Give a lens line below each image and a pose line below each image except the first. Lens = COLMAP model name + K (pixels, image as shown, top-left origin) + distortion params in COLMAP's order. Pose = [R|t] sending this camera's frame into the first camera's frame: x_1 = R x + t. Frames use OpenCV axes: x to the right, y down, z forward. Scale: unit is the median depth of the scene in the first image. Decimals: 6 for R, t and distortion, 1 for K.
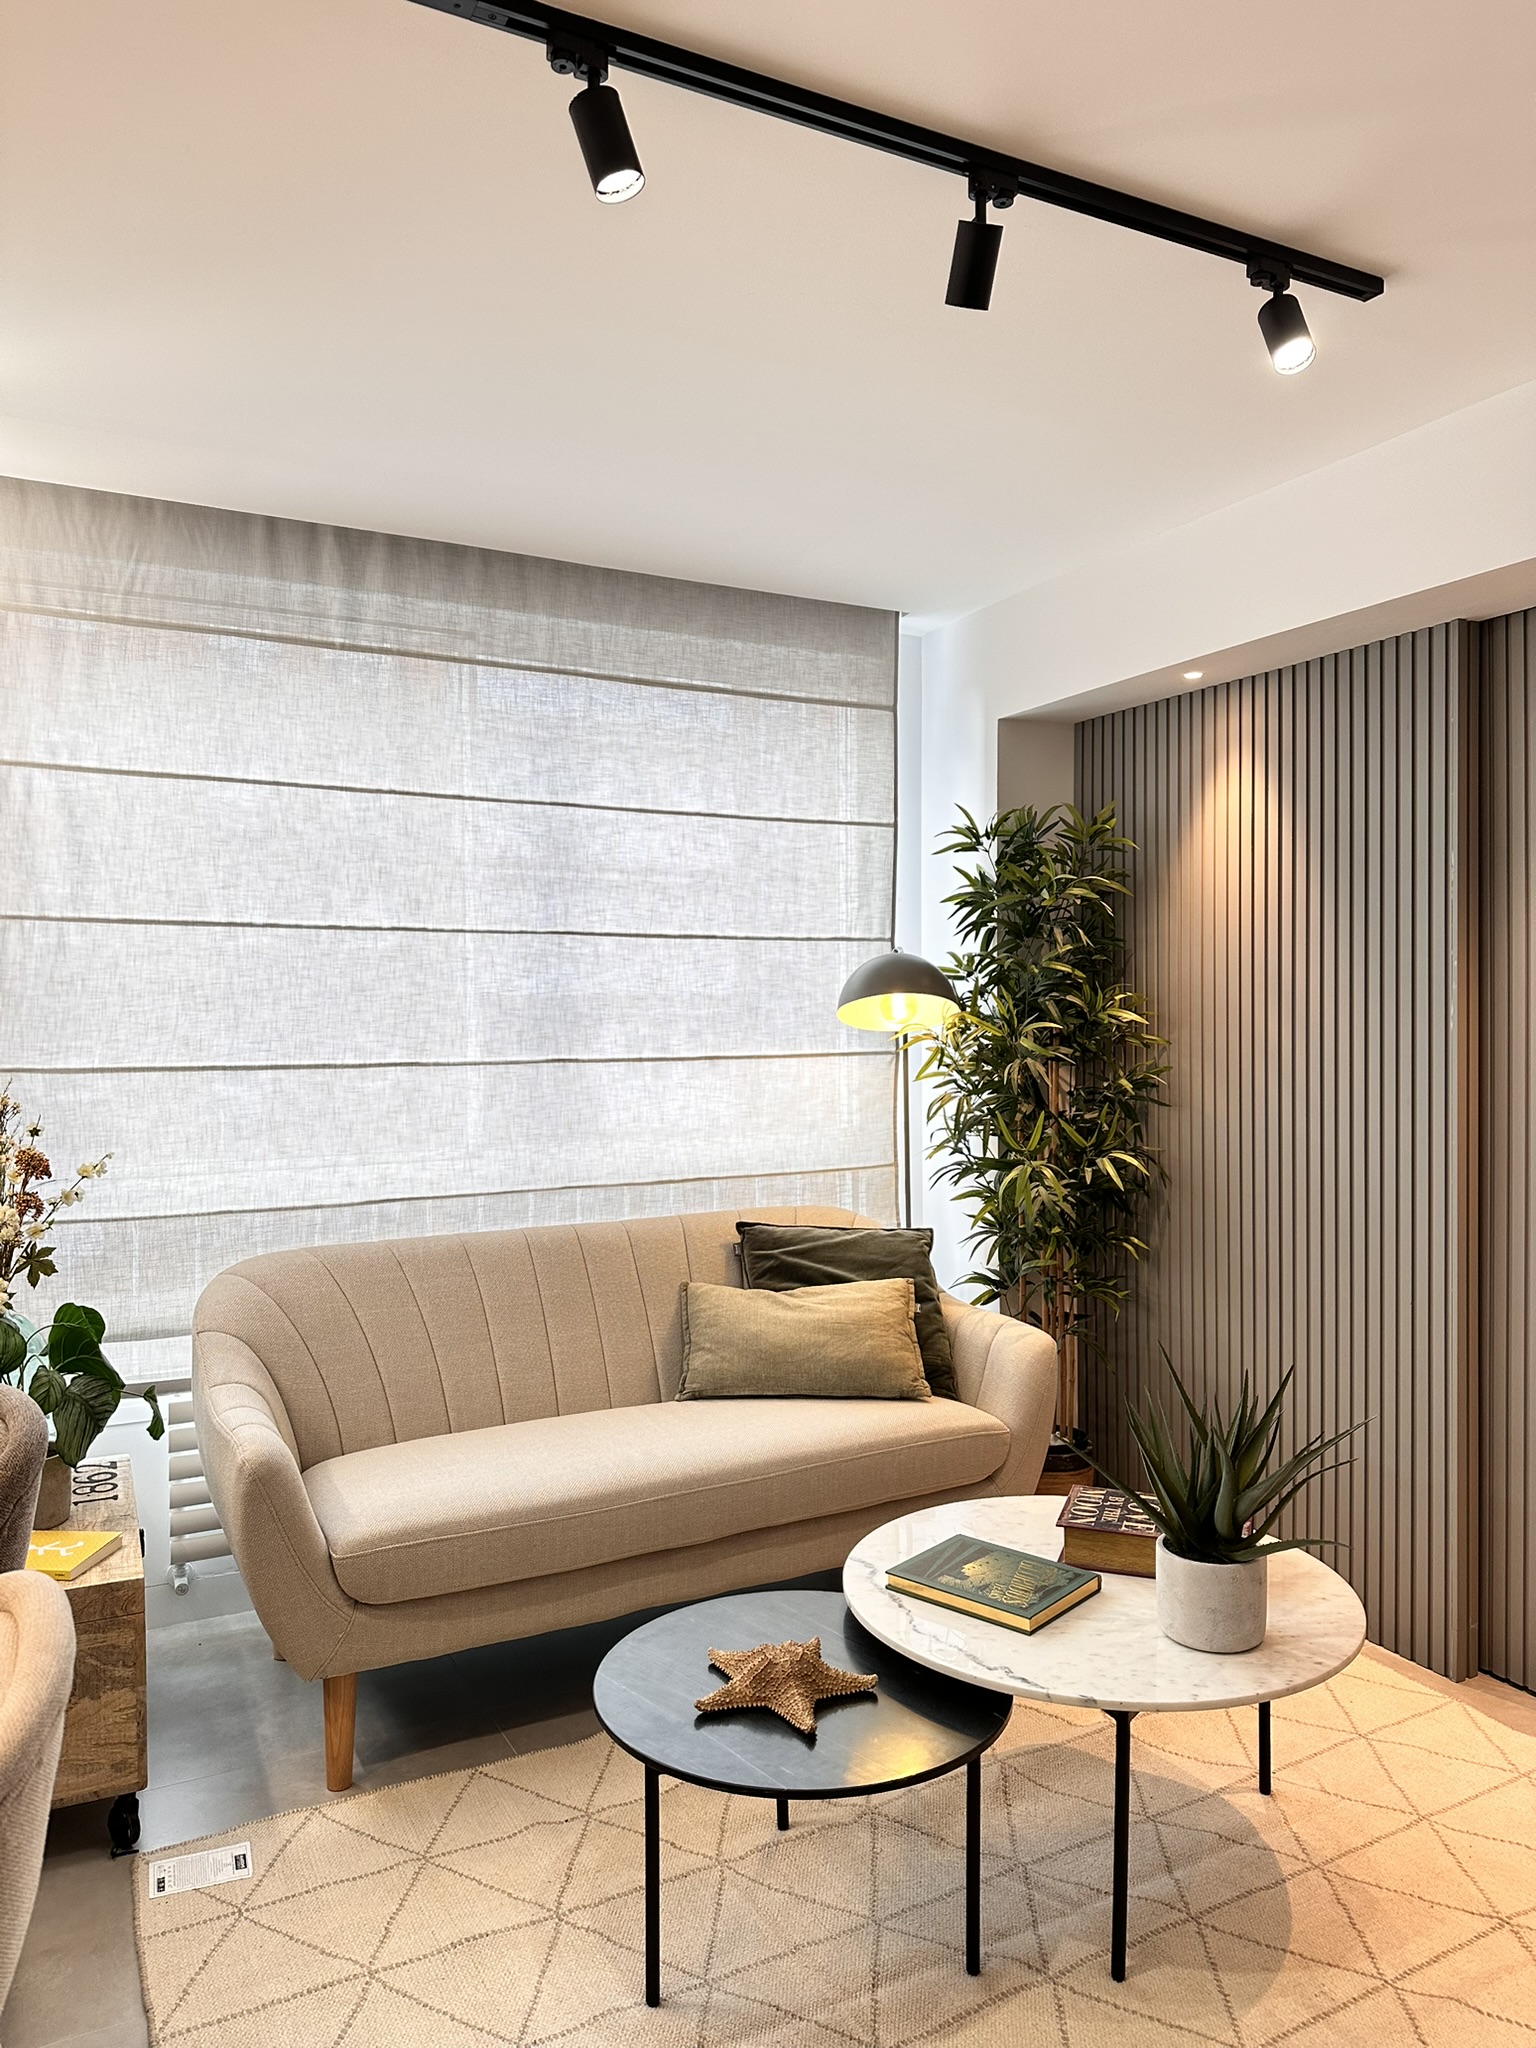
lens RADIAL K [[1427.5, 0, 770.6], [0, 1427.5, 1025.5], [0, 0, 1]] dist [0.064064, -0.073653]
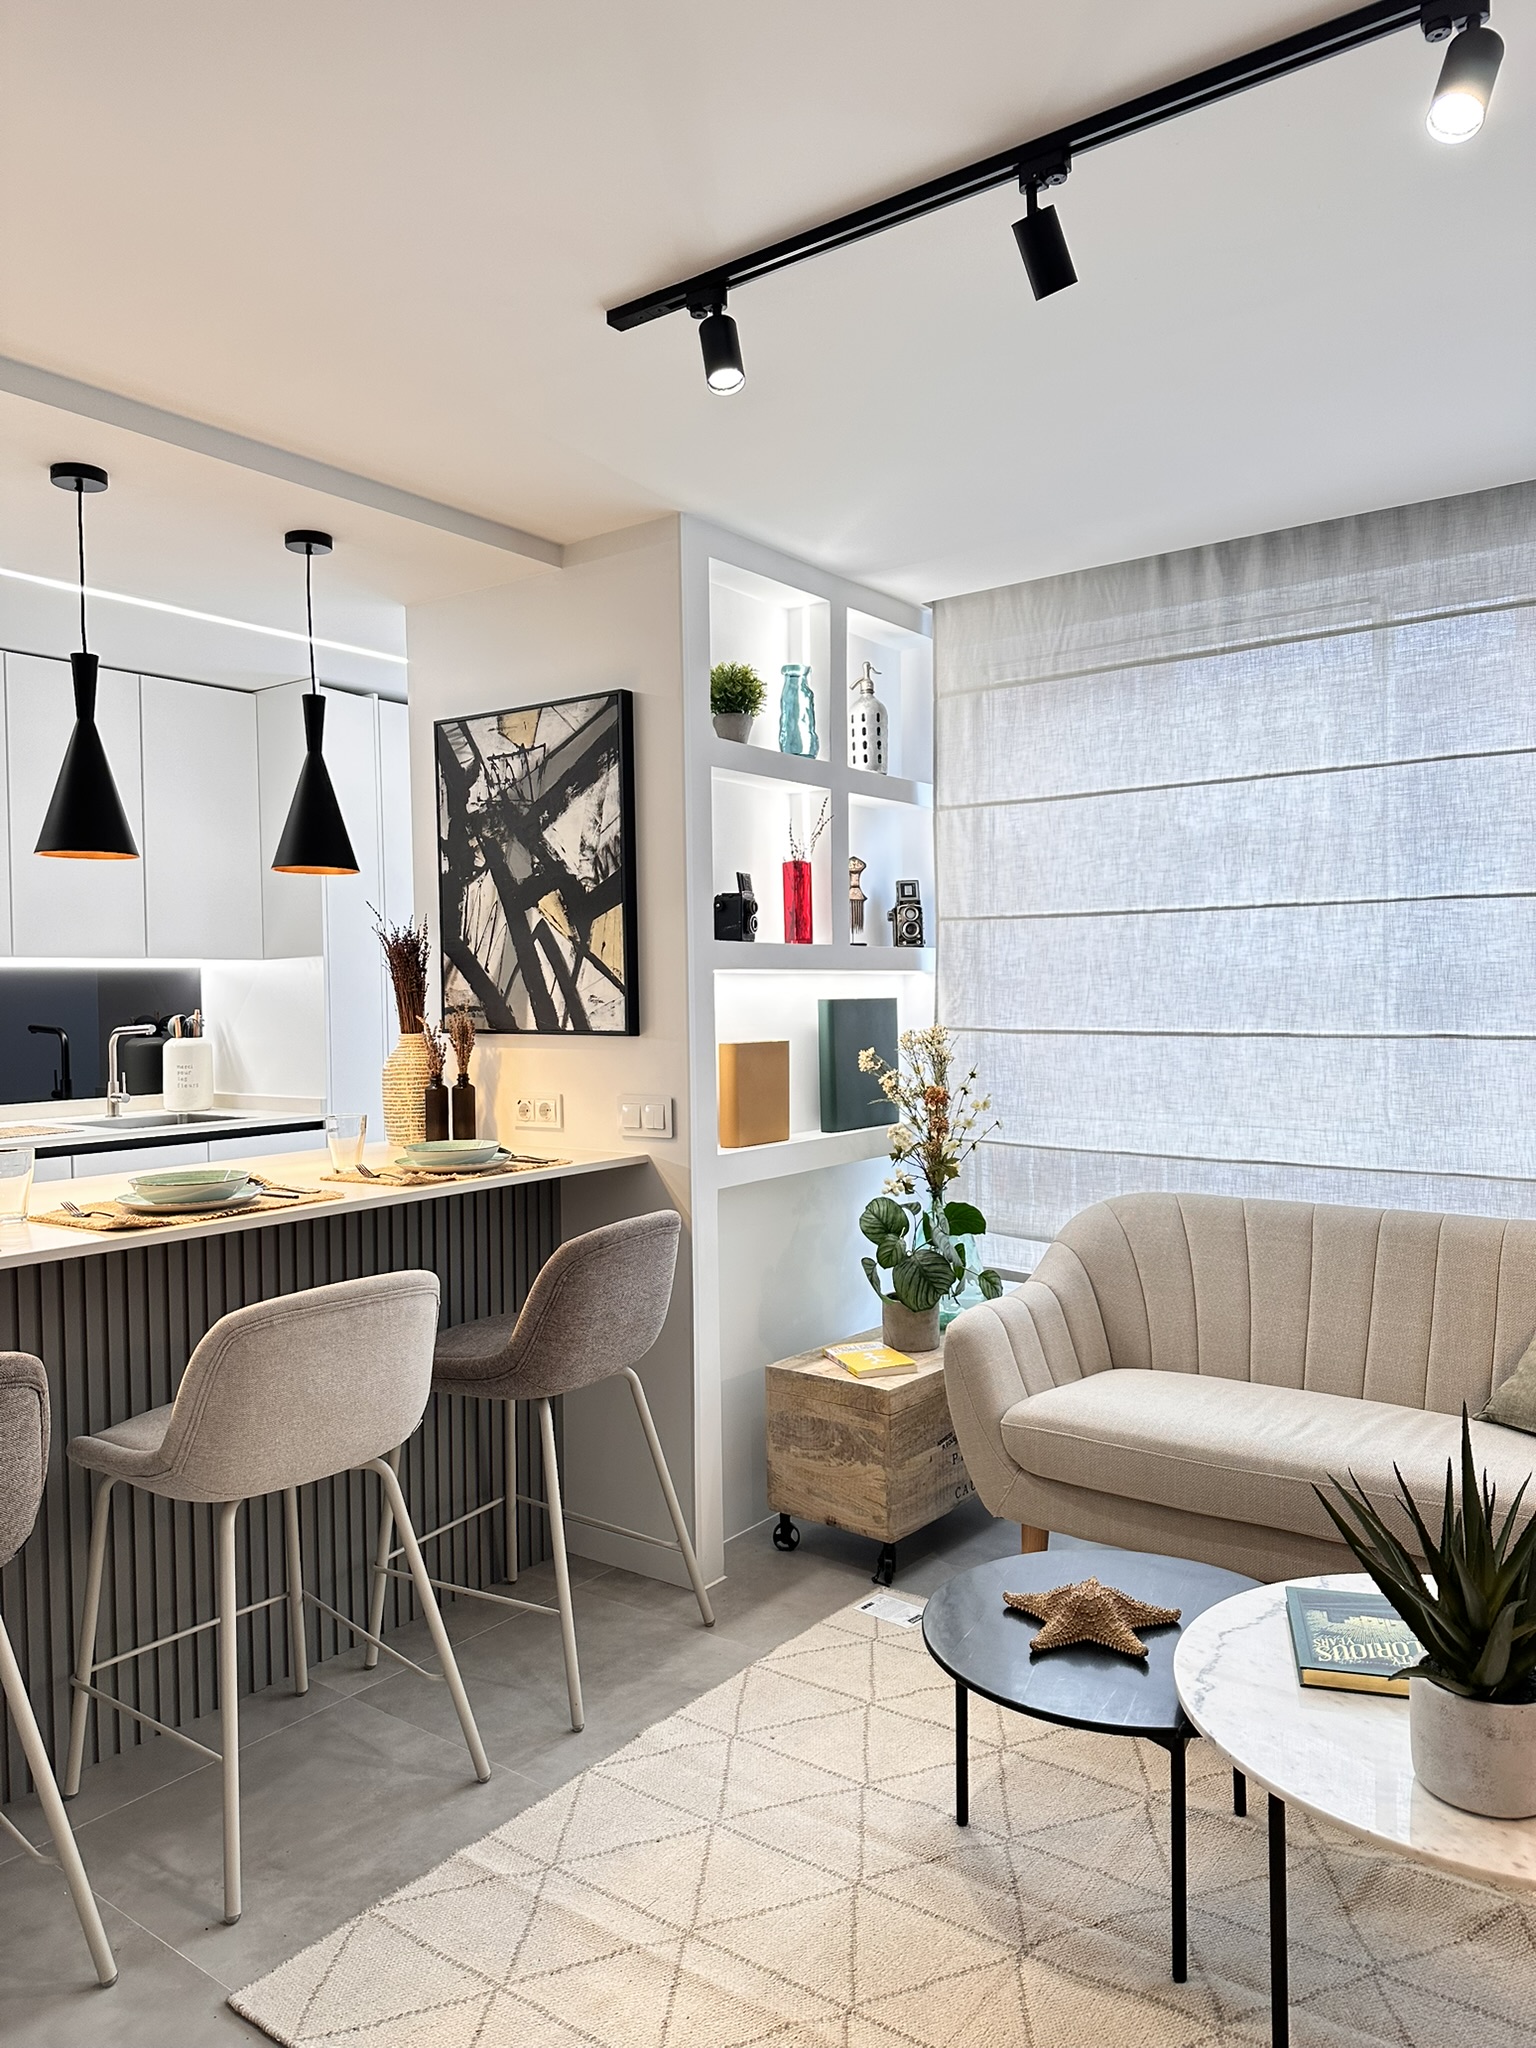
lens RADIAL K [[1427.5, 0, 755.9], [0, 1427.5, 1039.6], [0, 0, 1]] dist [0.064064, -0.073653]
pose [[0.420315, 0.030306, -0.906872, 0.551479], [0.000054, 0.999441, 0.033425, -0.004854], [0.907378, -0.014098, 0.420079, 0.213774]]
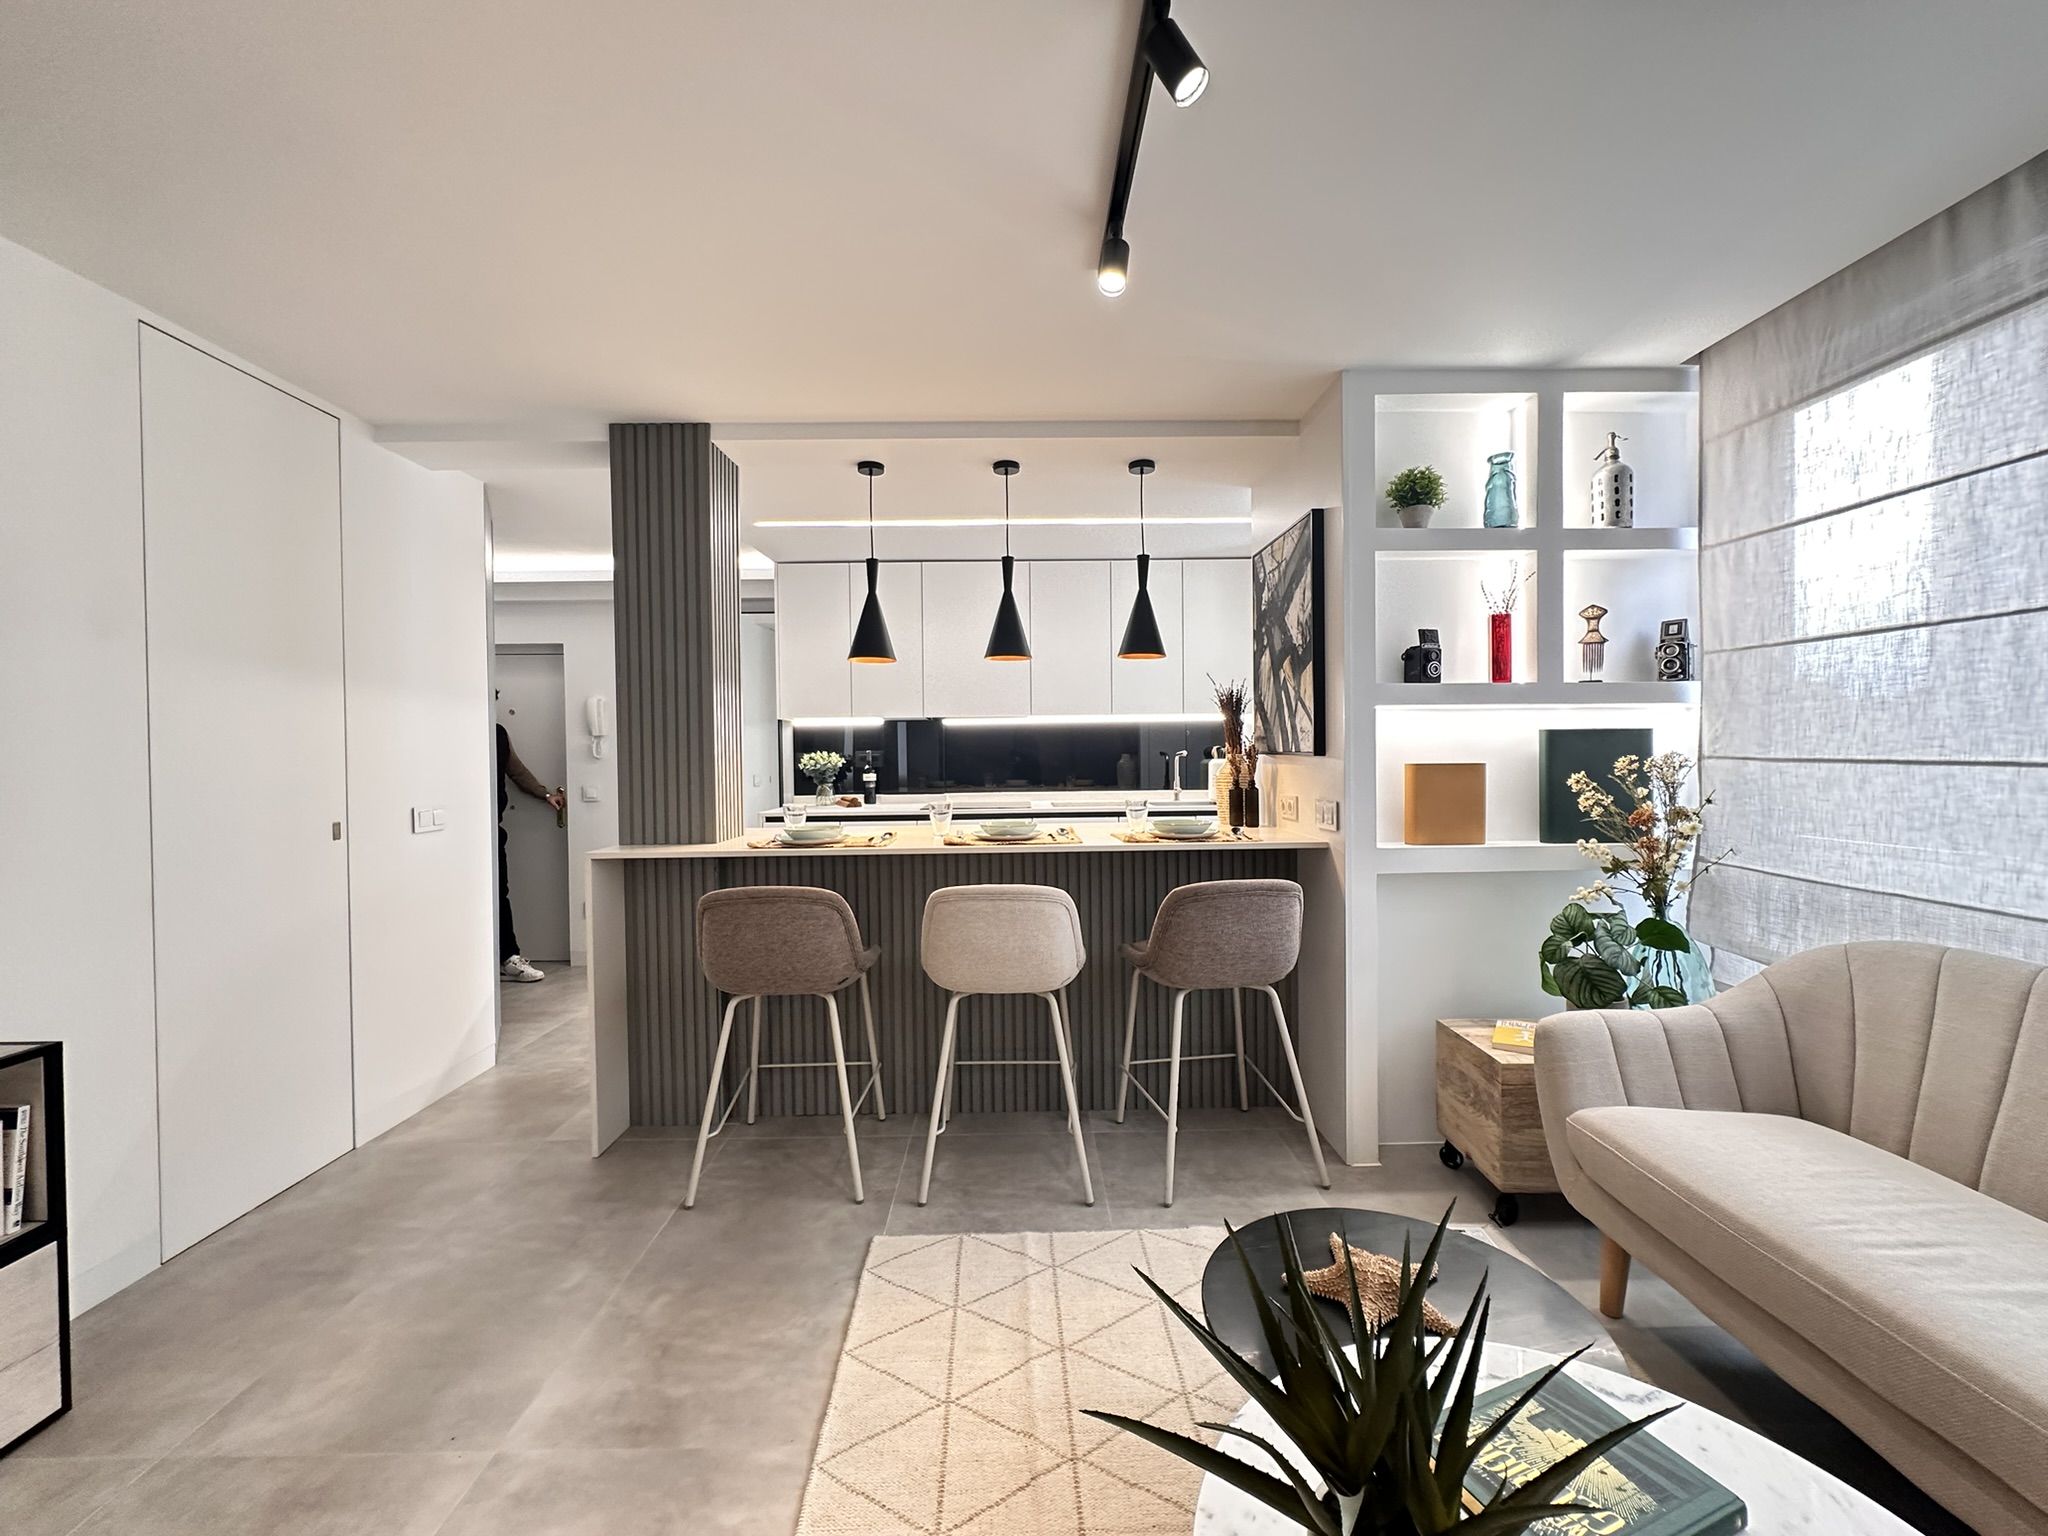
lens RADIAL K [[825.1, 0, 1020.3], [0, 825.1, 770.0], [0, 0, 1]] dist [0.010289, -0.001523]
pose [[-0.456191, 0.030295, -0.889366, 0.458733], [0.001477, 0.999445, 0.033287, 0.013221], [0.889880, 0.013872, -0.455983, 0.672938]]
